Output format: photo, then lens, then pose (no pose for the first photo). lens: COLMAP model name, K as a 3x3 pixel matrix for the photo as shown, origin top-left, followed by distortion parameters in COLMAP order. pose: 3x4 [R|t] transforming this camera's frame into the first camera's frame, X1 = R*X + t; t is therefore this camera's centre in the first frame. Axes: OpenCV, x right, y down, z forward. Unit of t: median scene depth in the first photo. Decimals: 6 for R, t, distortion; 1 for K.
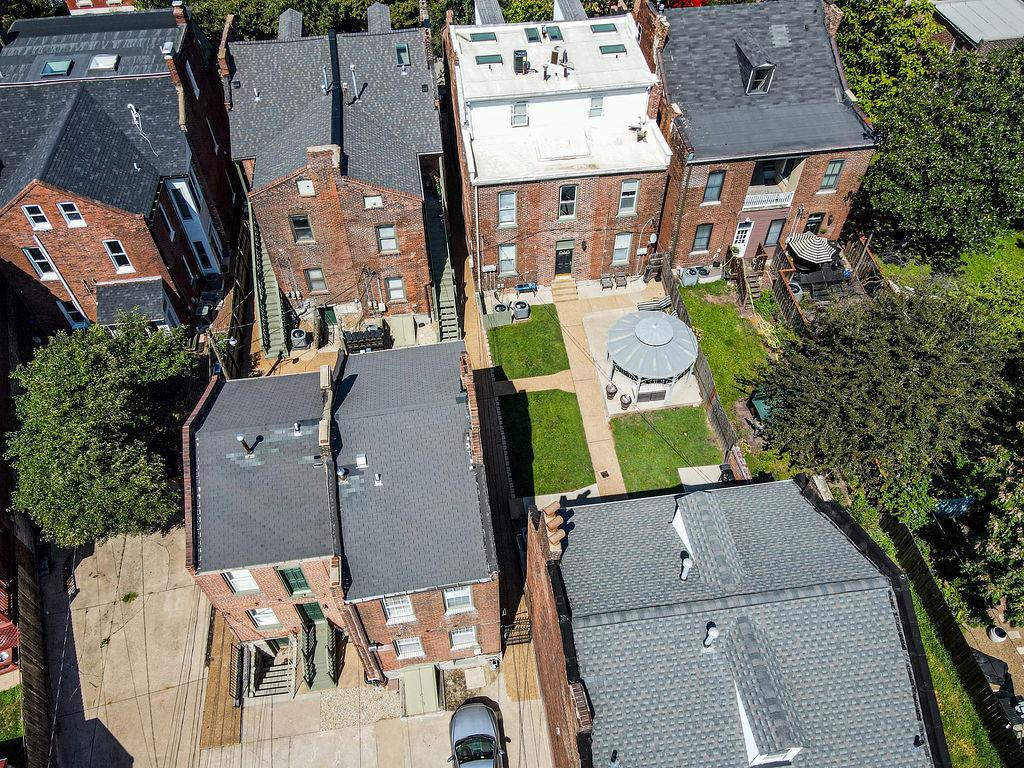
lens RADIAL K [[762.2, 0, 512.0], [0, 762.2, 384.0], [0, 0, 1]] dist [-0.006525, 0.027825]
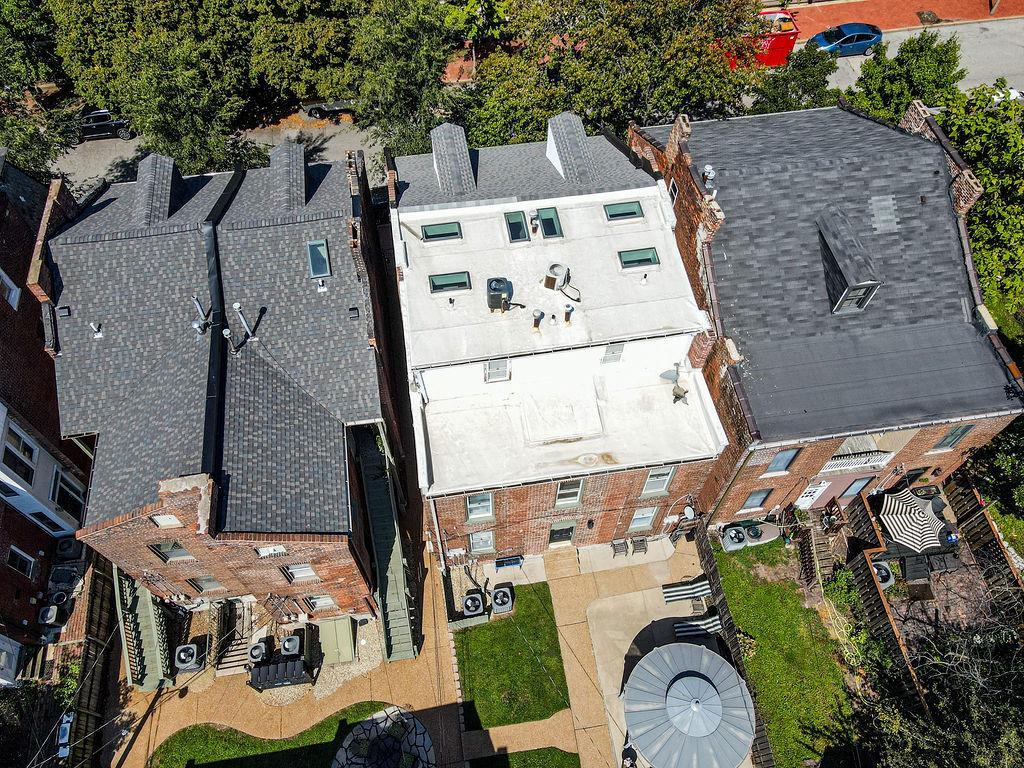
lens RADIAL K [[762.2, 0, 512.0], [0, 762.2, 384.0], [0, 0, 1]] dist [-0.006525, 0.027825]
pose [[0.999792, -0.005380, 0.019684, 0.009758], [0.002729, 0.991207, 0.132294, -0.428325], [-0.020222, -0.132213, 0.991015, 0.344055]]
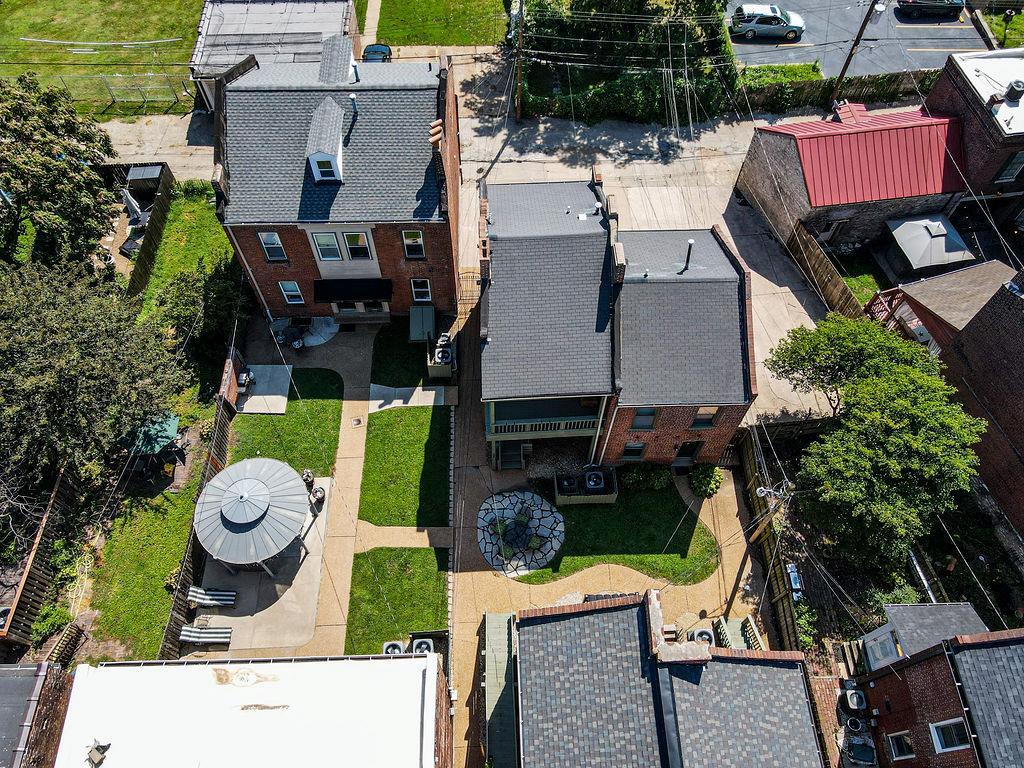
lens RADIAL K [[762.2, 0, 512.0], [0, 762.2, 384.0], [0, 0, 1]] dist [-0.006525, 0.027825]
pose [[-0.992994, -0.098998, 0.064521, -0.126713], [0.092652, -0.313386, 0.945095, -0.730420], [-0.073343, 0.944452, 0.320362, 0.579390]]
